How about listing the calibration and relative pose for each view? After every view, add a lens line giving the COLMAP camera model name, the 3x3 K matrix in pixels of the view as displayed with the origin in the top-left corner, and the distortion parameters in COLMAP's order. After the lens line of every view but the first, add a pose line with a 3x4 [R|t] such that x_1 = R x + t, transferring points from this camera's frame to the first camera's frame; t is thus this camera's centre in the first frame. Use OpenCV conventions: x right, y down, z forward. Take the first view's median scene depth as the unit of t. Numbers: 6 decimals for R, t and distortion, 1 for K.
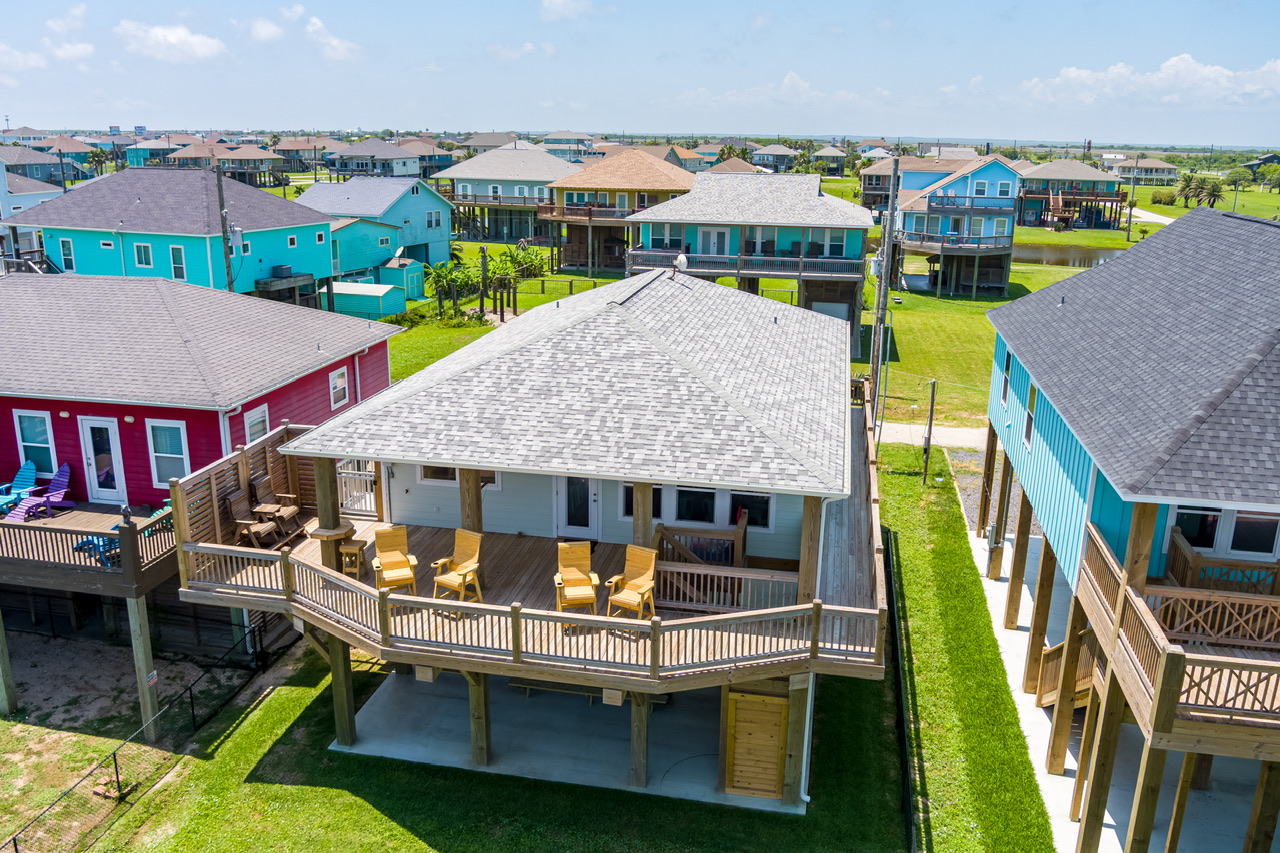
lens RADIAL K [[1035.6, 0, 629.6], [0, 1035.6, 423.5], [0, 0, 1]] dist [-0.055974, 0.025226]
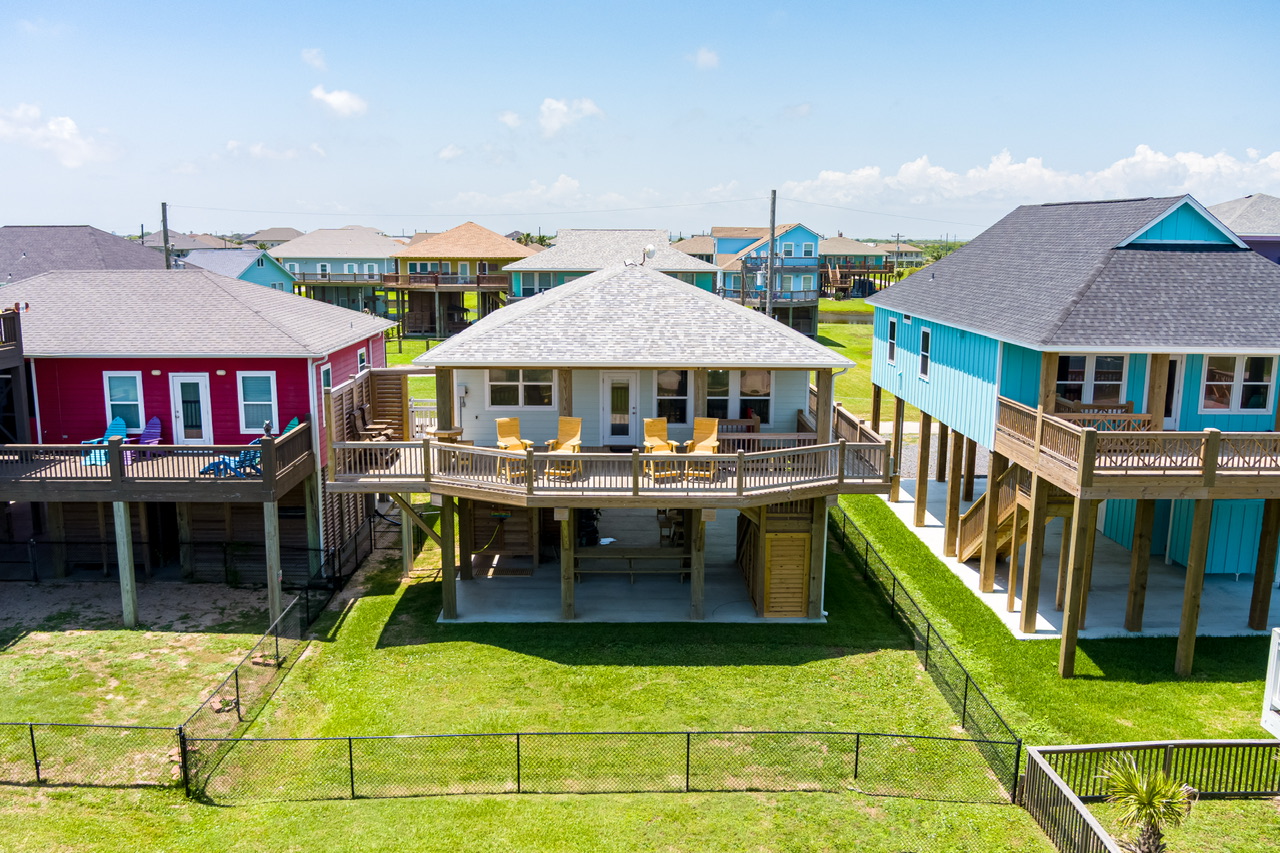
lens RADIAL K [[1035.6, 0, 631.4], [0, 1035.6, 424.1], [0, 0, 1]] dist [-0.055974, 0.025226]
pose [[0.976219, -0.043848, 0.212308, -0.285046], [0.063569, 0.994180, -0.086973, 0.184299], [-0.207259, 0.098401, 0.973325, -0.222551]]
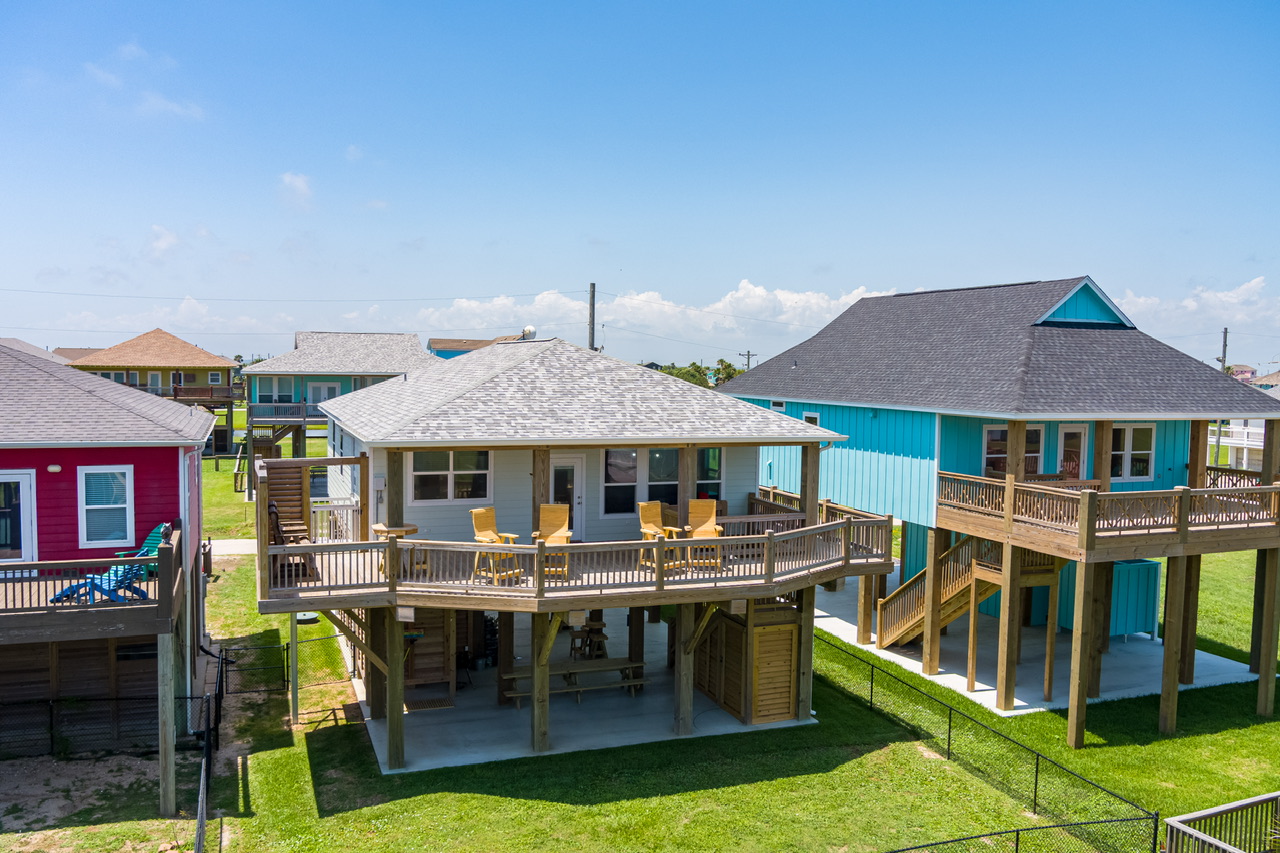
lens RADIAL K [[1035.6, 0, 635.2], [0, 1035.6, 422.4], [0, 0, 1]] dist [-0.055974, 0.025226]
pose [[0.847096, -0.027730, 0.530715, -0.529694], [0.139701, 0.975135, -0.172033, 0.175783], [-0.512749, 0.219870, 0.829907, 0.021513]]
